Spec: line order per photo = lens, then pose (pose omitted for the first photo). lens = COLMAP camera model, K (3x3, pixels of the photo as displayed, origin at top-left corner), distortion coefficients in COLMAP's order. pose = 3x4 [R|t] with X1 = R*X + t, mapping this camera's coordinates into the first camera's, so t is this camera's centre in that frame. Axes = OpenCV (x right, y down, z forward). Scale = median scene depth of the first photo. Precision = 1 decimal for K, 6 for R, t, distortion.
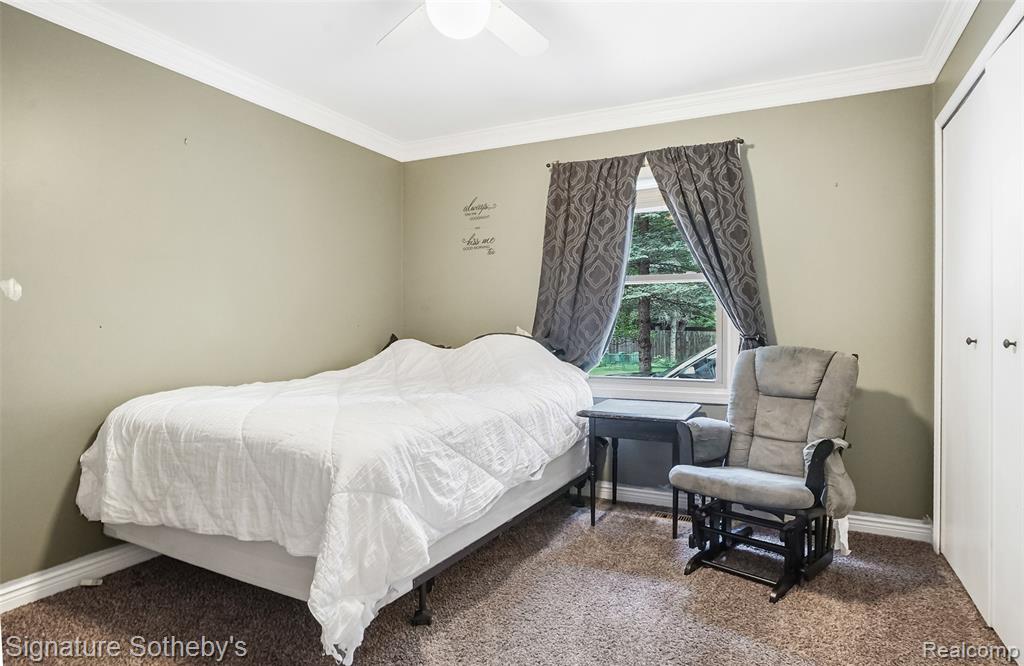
lens RADIAL K [[602.7, 0, 512.0], [0, 602.7, 333.0], [0, 0, 1]] dist [0.000617, 0.049769]
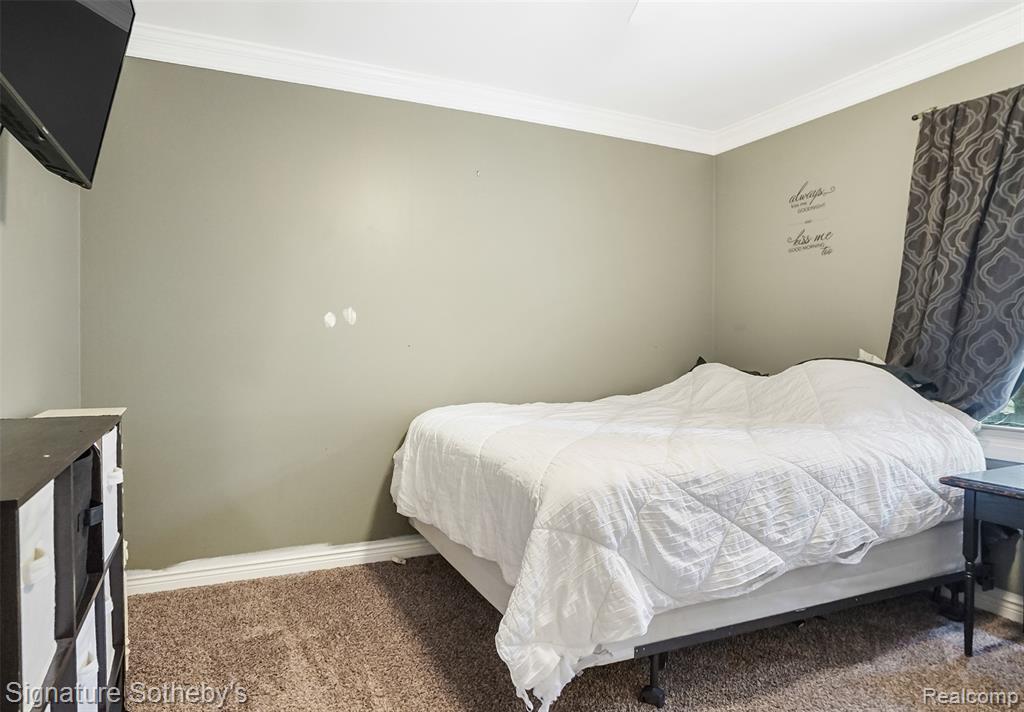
lens RADIAL K [[617.2, 0, 509.1], [0, 617.2, 362.7], [0, 0, 1]] dist [-0.018347, 0.039572]
pose [[0.767890, 0.022343, -0.640192, 0.204970], [-0.015597, 0.999747, 0.016184, -0.000375], [0.640392, -0.002442, 0.768044, 0.191115]]
